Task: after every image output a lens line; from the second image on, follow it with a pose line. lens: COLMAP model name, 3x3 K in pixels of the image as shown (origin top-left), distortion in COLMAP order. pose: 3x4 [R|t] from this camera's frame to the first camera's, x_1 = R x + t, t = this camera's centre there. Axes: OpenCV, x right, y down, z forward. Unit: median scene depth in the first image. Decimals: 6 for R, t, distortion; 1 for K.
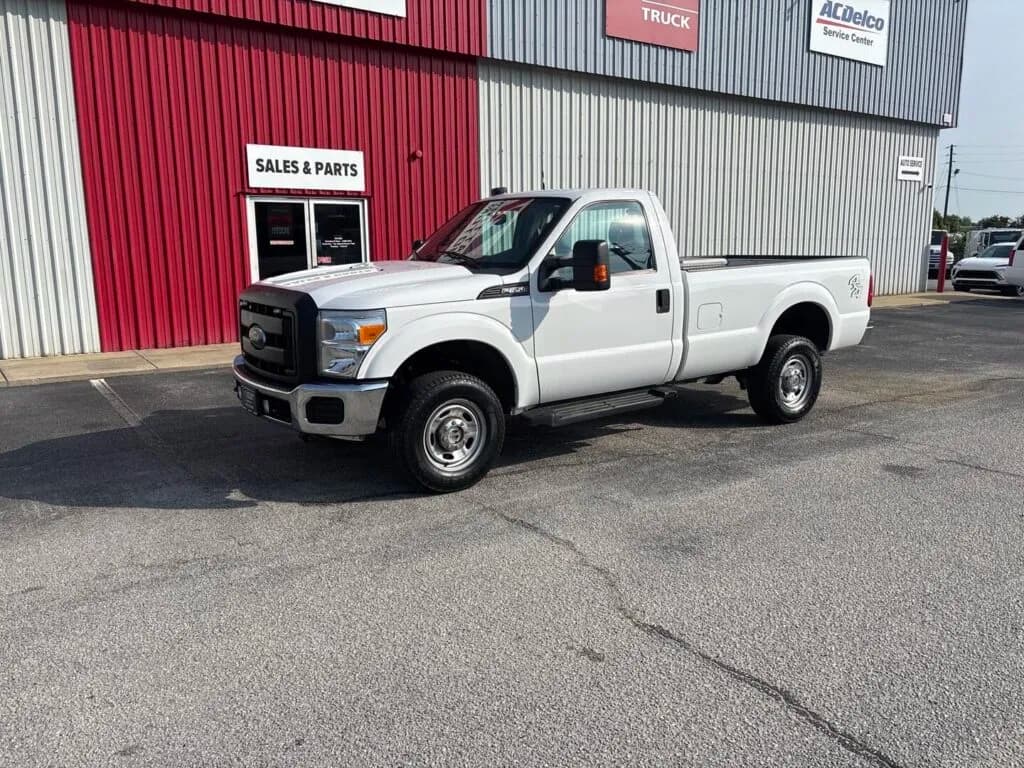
lens RADIAL K [[762.4, 0, 512.4], [0, 762.4, 382.1], [0, 0, 1]] dist [0.037707, -0.036052]
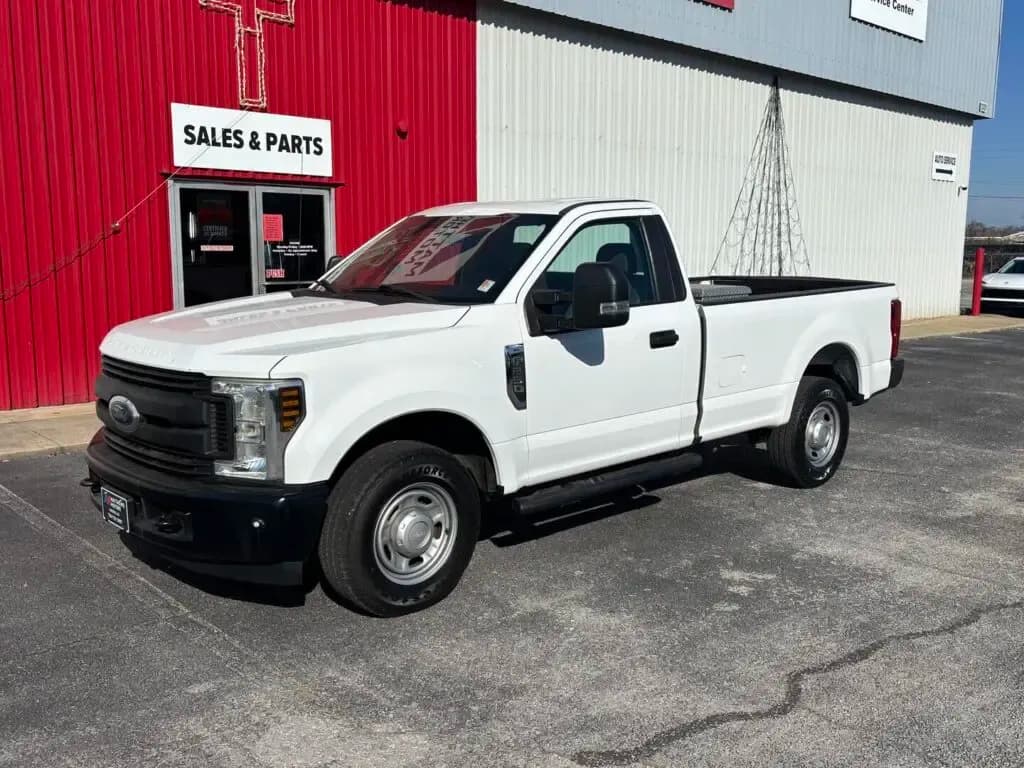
lens RADIAL K [[933.1, 0, 507.0], [0, 933.1, 383.9], [0, 0, 1]] dist [0.015186, 0.000000]
pose [[0.989555, -0.006795, 0.143995, -0.165032], [0.011351, 0.999460, -0.030844, -0.032568], [-0.143707, 0.032156, 0.989098, 0.142444]]
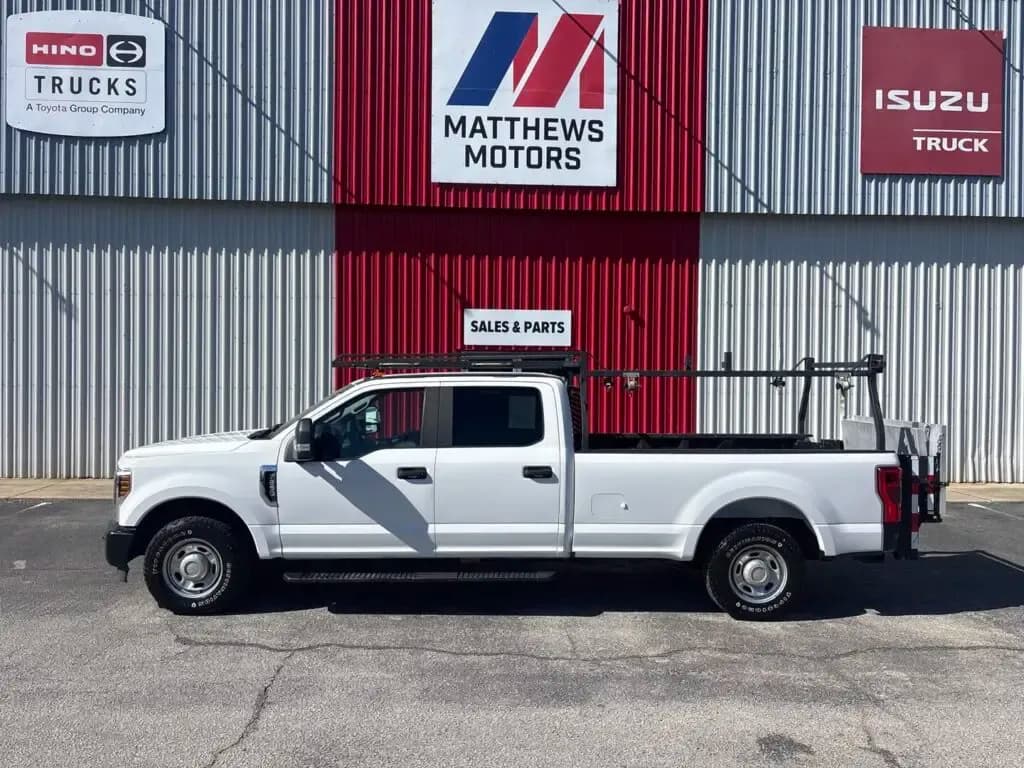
lens RADIAL K [[762.4, 0, 514.3], [0, 762.4, 387.5], [0, 0, 1]] dist [0.037707, -0.036052]
pose [[0.854736, 0.020566, -0.518655, 0.297483], [-0.106921, 0.984762, -0.137156, -0.042889], [0.507931, 0.172687, 0.843911, 0.087461]]
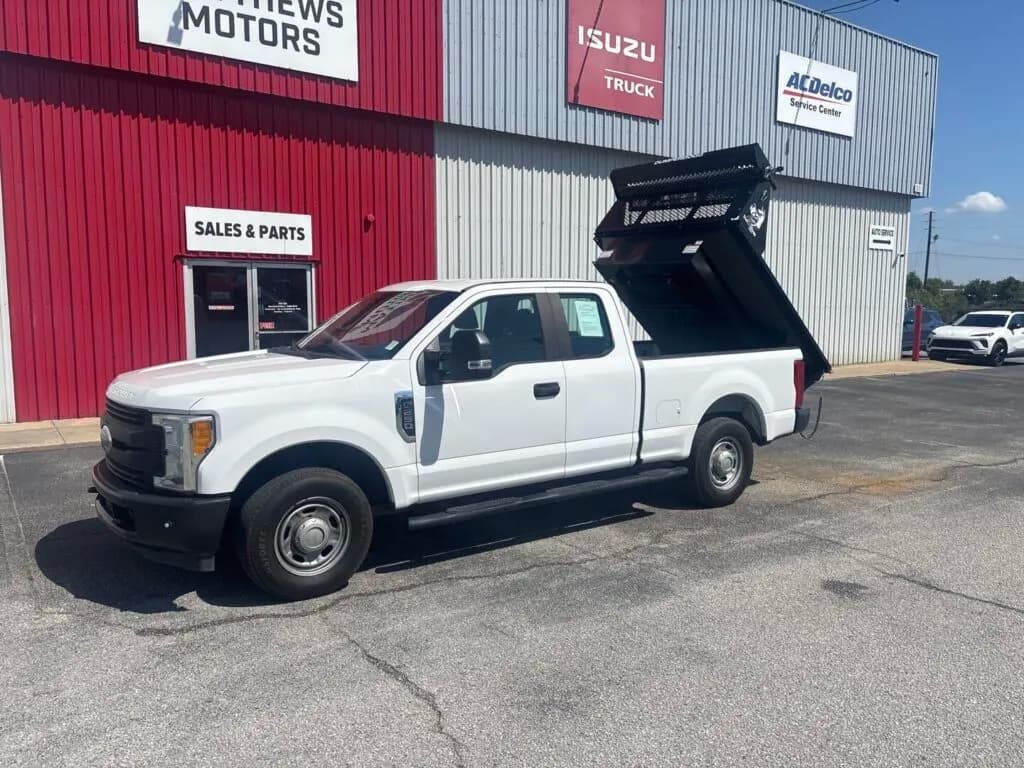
lens RADIAL K [[762.4, 0, 511.4], [0, 762.4, 385.7], [0, 0, 1]] dist [0.037707, -0.036052]
pose [[0.999854, 0.012494, 0.011617, 0.050810], [-0.011690, 0.997693, -0.066870, -0.025005], [-0.012426, 0.066725, 0.997694, 0.047479]]
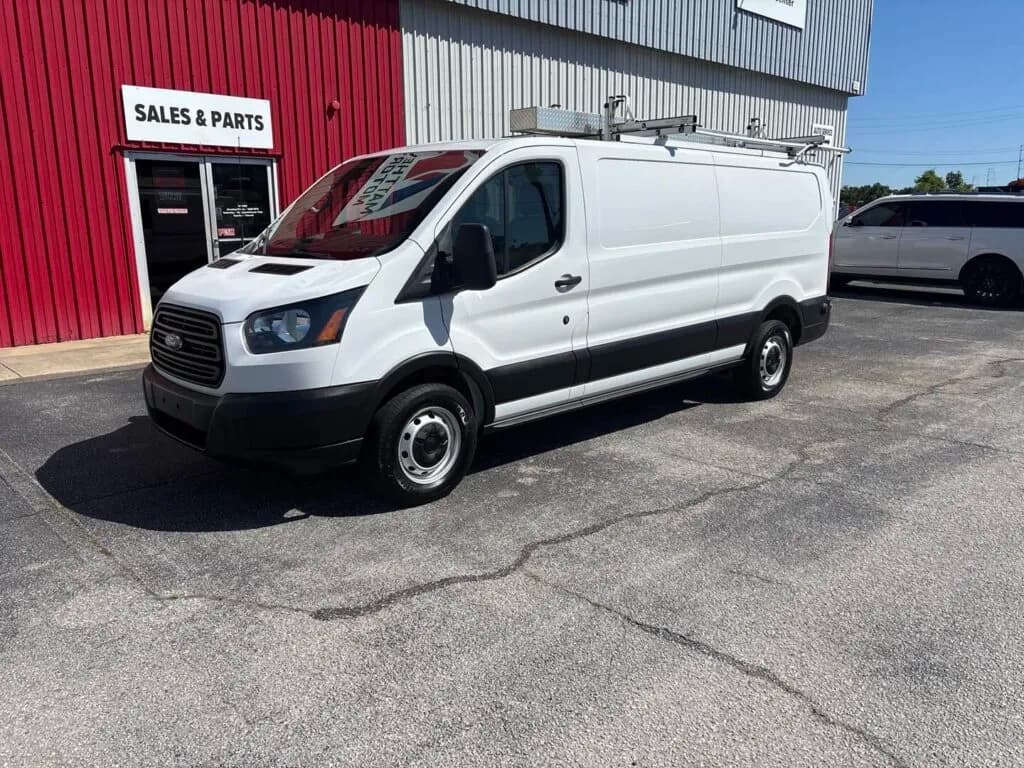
lens RADIAL K [[762.4, 0, 509.1], [0, 762.4, 385.3], [0, 0, 1]] dist [0.037707, -0.036052]
pose [[0.986969, -0.033490, 0.157385, -0.082785], [0.026591, 0.998599, 0.045742, -0.025186], [-0.158696, -0.040961, 0.986477, 0.132818]]
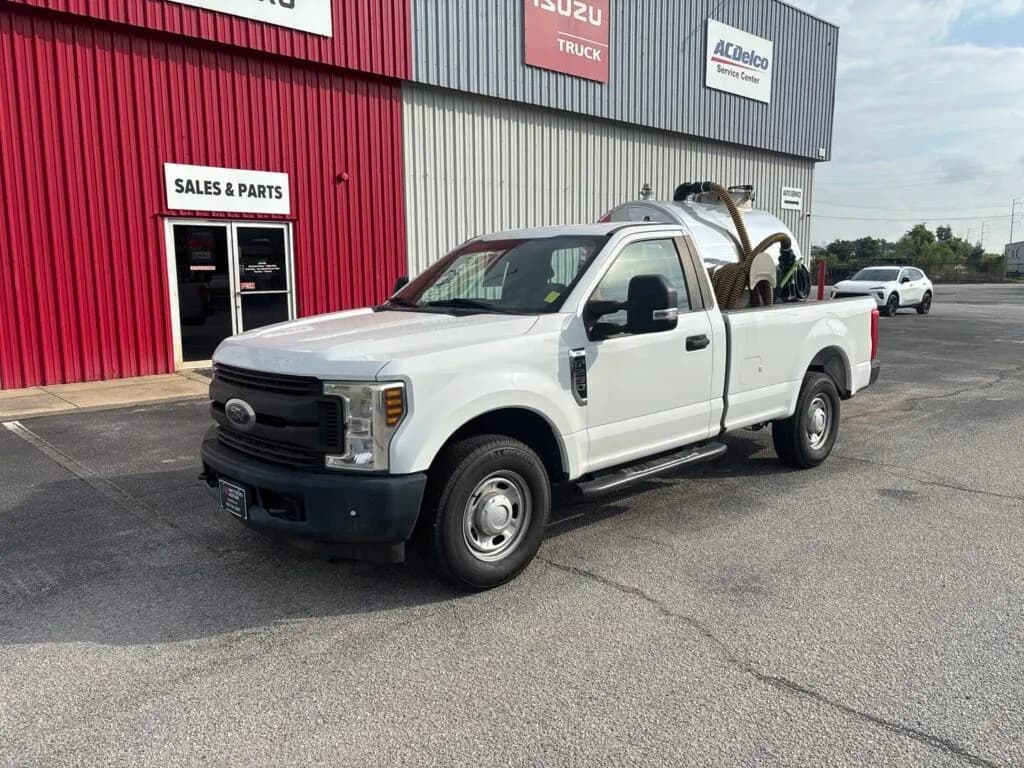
lens RADIAL K [[762.4, 0, 503.3], [0, 762.4, 380.1], [0, 0, 1]] dist [0.037707, -0.036052]
pose [[0.988377, -0.019283, 0.150796, -0.080516], [0.023330, 0.999412, -0.025116, -0.012245], [-0.150223, 0.028343, 0.988246, 0.019344]]
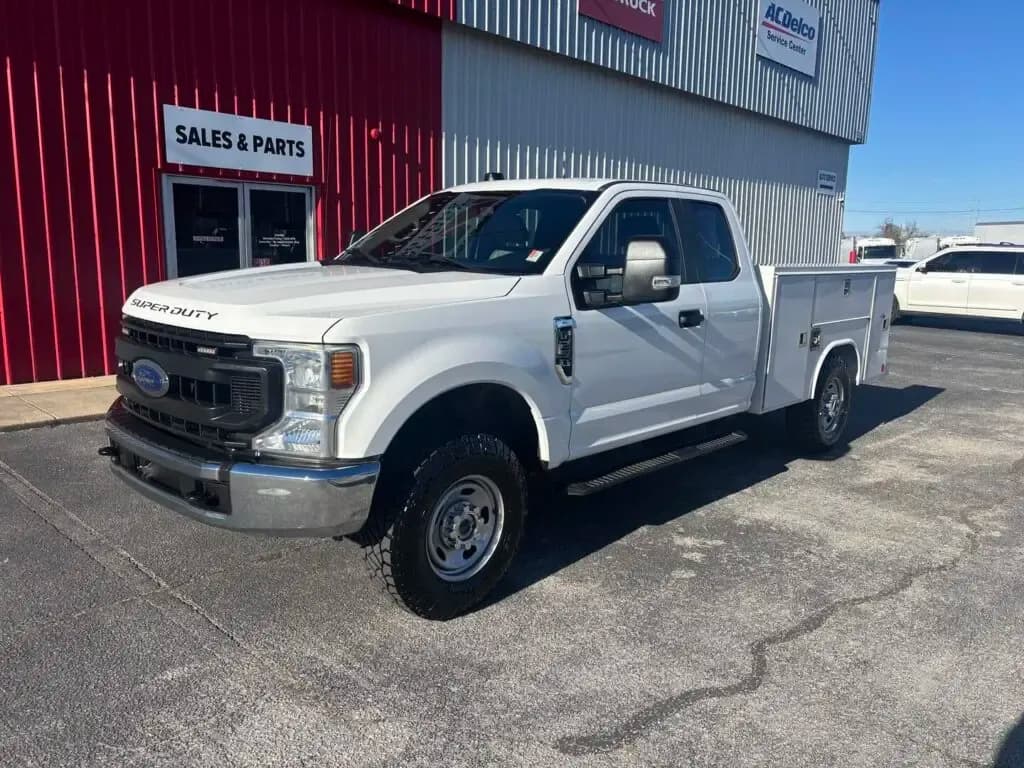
lens RADIAL K [[762.4, 0, 510.1], [0, 762.4, 379.9], [0, 0, 1]] dist [0.037707, -0.036052]
pose [[0.978329, -0.007446, 0.206924, -0.165527], [0.008404, 0.999958, -0.003750, -0.036746], [-0.206887, 0.005408, 0.978350, 0.194482]]
